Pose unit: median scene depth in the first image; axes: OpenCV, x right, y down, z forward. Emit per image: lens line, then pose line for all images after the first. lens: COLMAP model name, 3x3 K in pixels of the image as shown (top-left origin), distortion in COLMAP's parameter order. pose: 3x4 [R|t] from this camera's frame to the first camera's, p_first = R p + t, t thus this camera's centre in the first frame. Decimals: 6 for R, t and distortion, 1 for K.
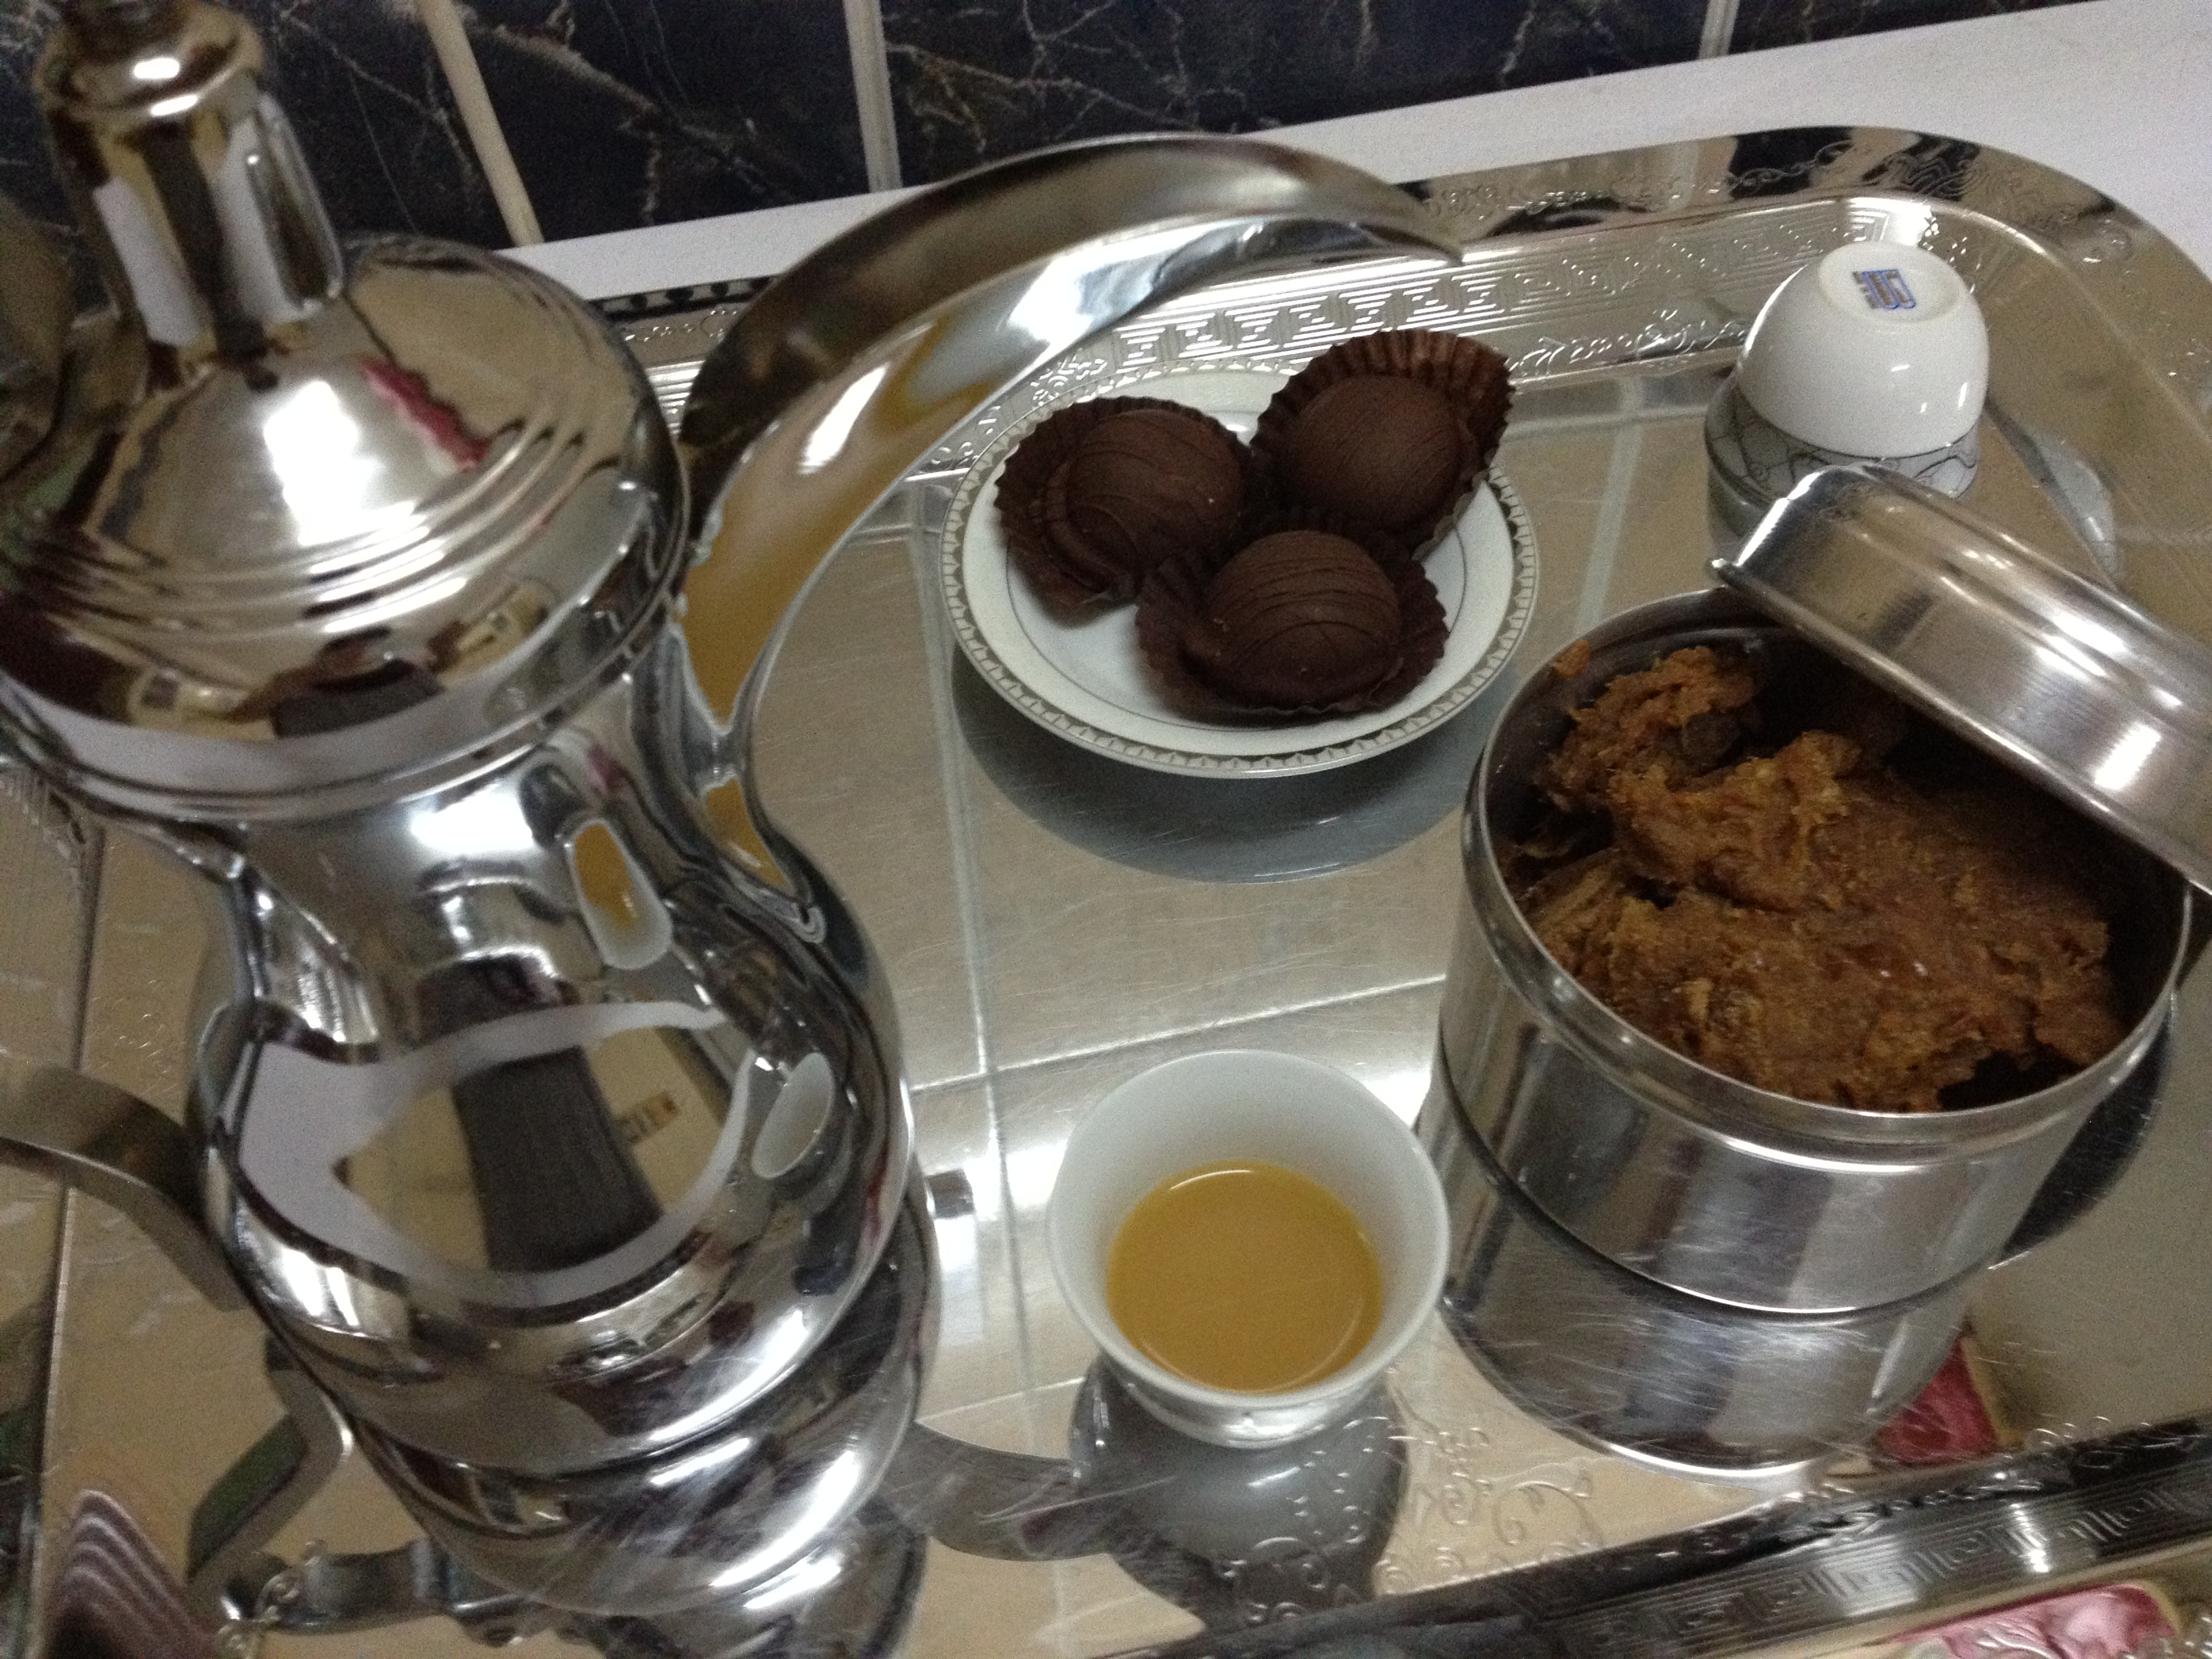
lens RADIAL K [[2250.8, 0, 1106.0], [0, 2250.8, 829.5], [0, 0, 1]] dist [0.306055, -0.837994]
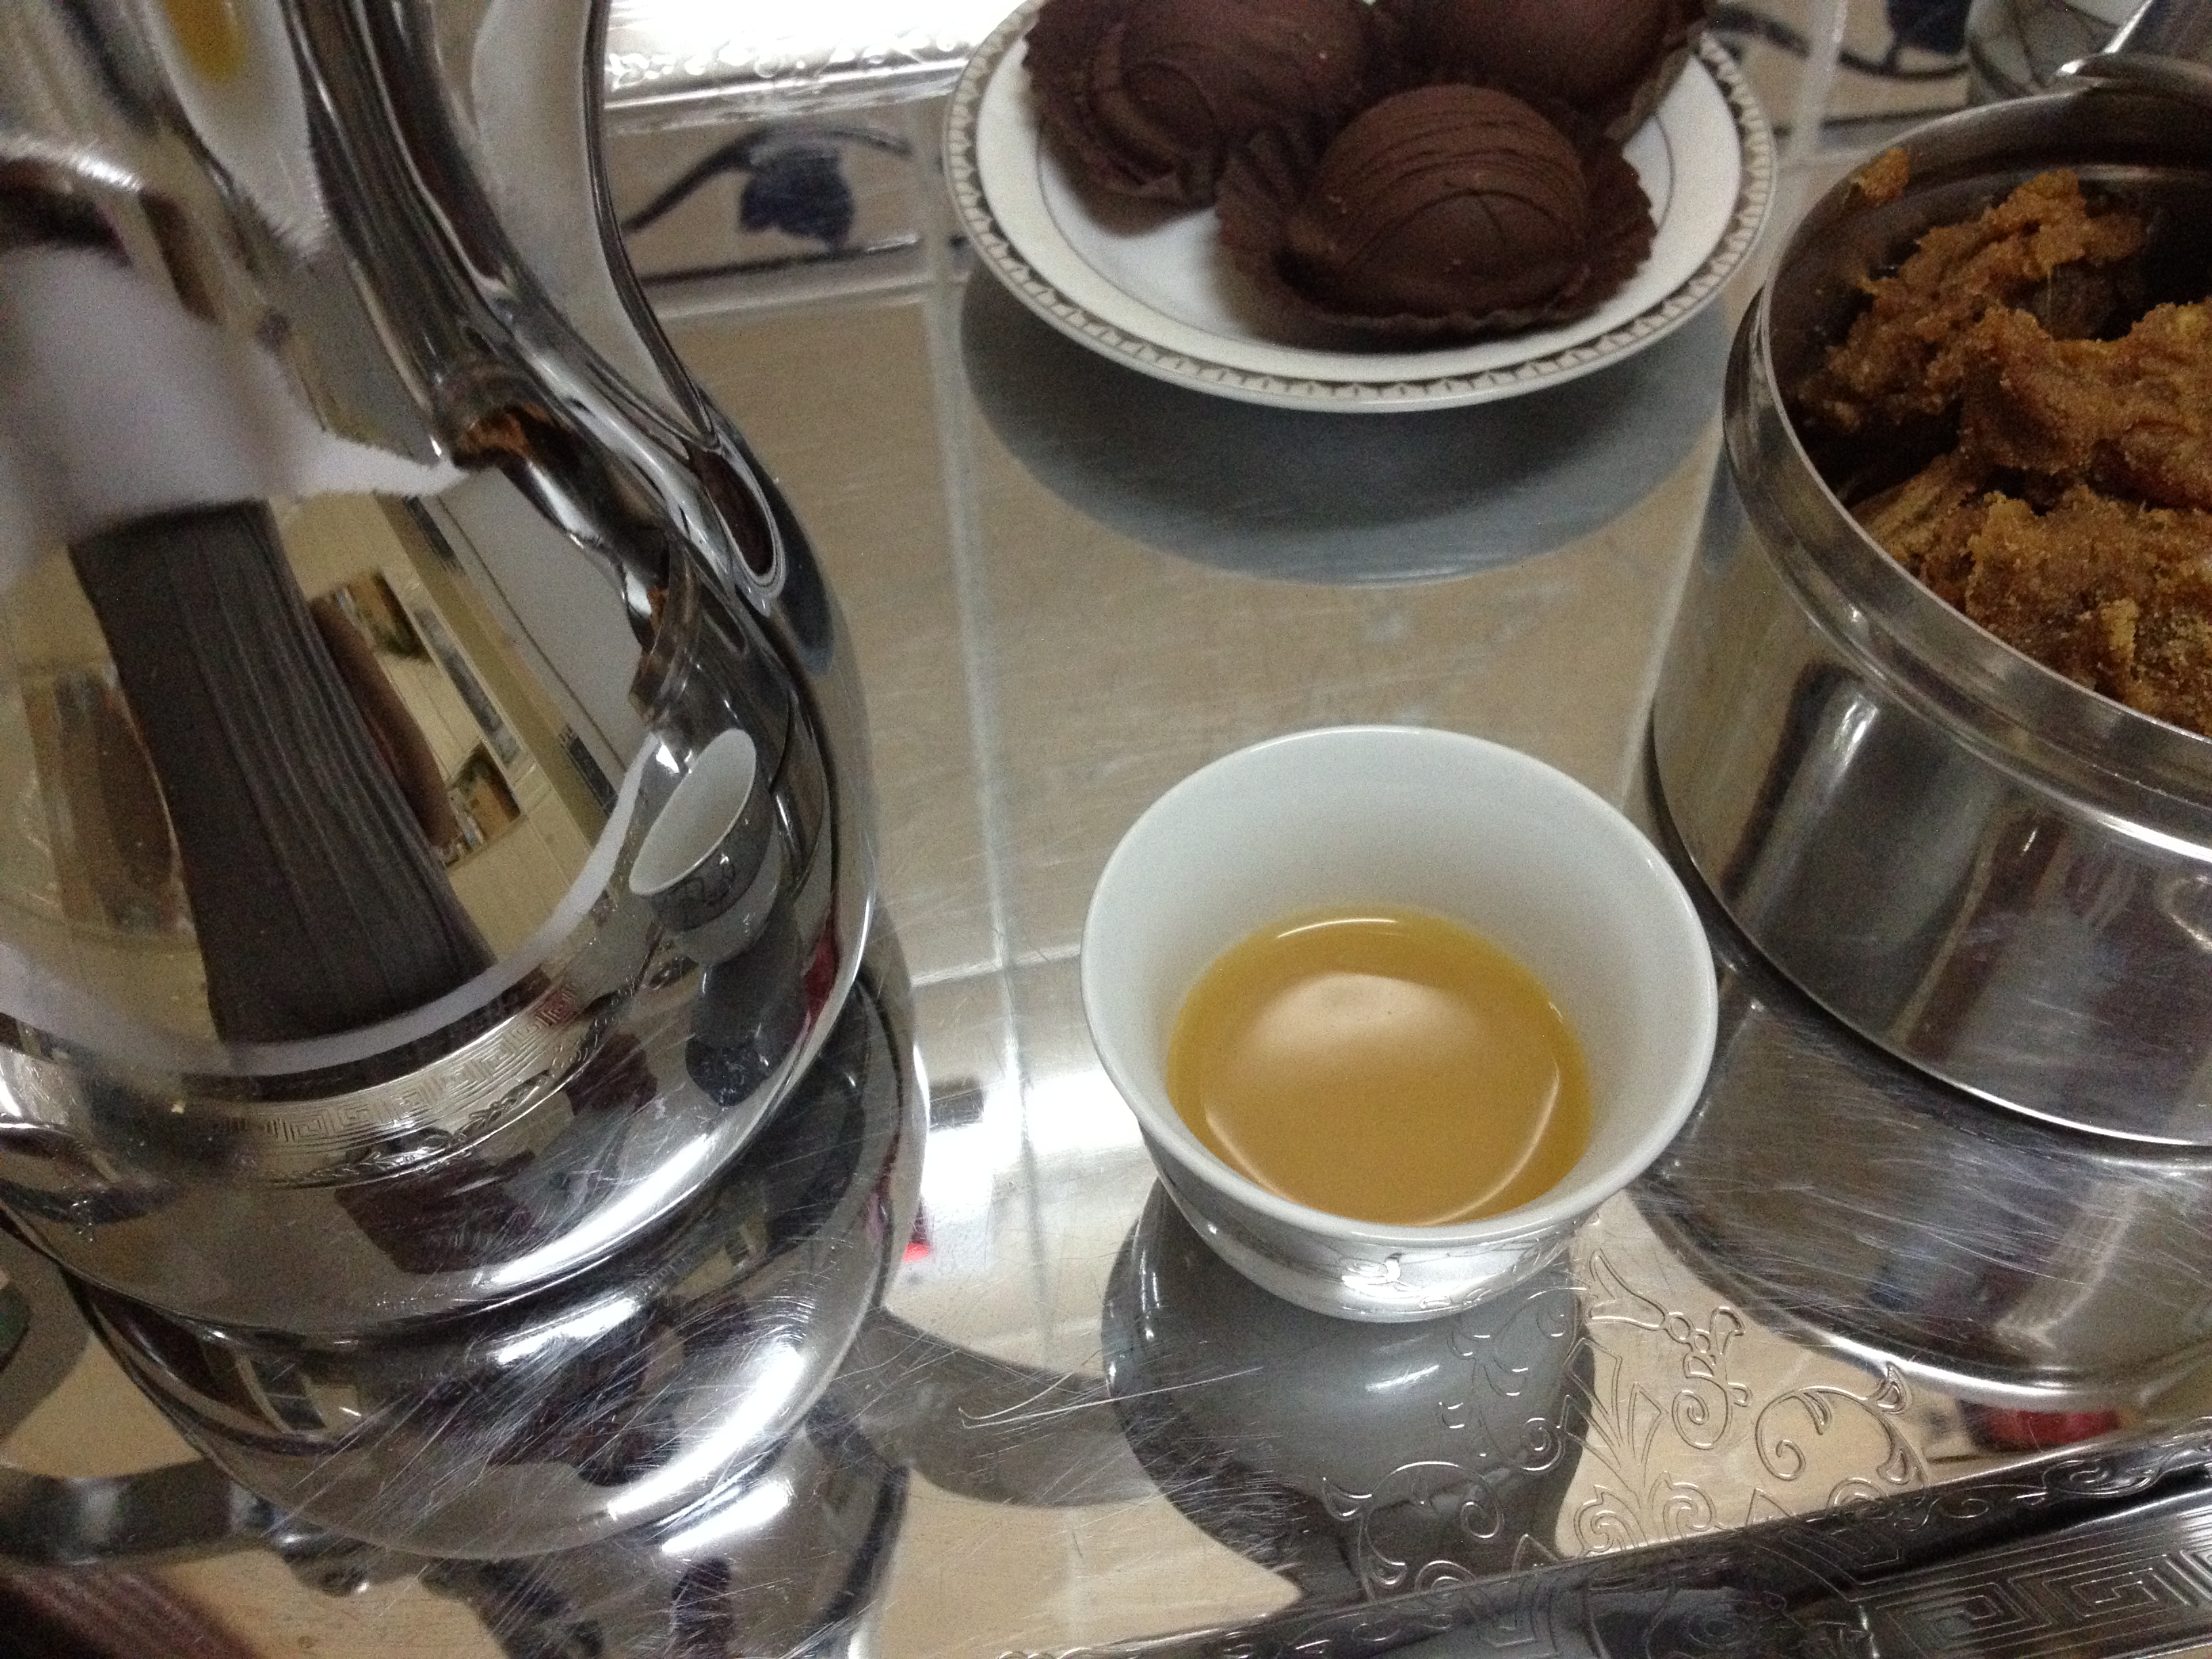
lens RADIAL K [[2255.5, 0, 1106.0], [0, 2255.5, 829.5], [0, 0, 1]] dist [0.120883, -0.311516]
pose [[0.999685, 0.021893, -0.012259, -0.009815], [-0.021797, 0.999731, 0.007873, 0.114914], [0.012428, -0.007603, 0.999894, 0.325759]]
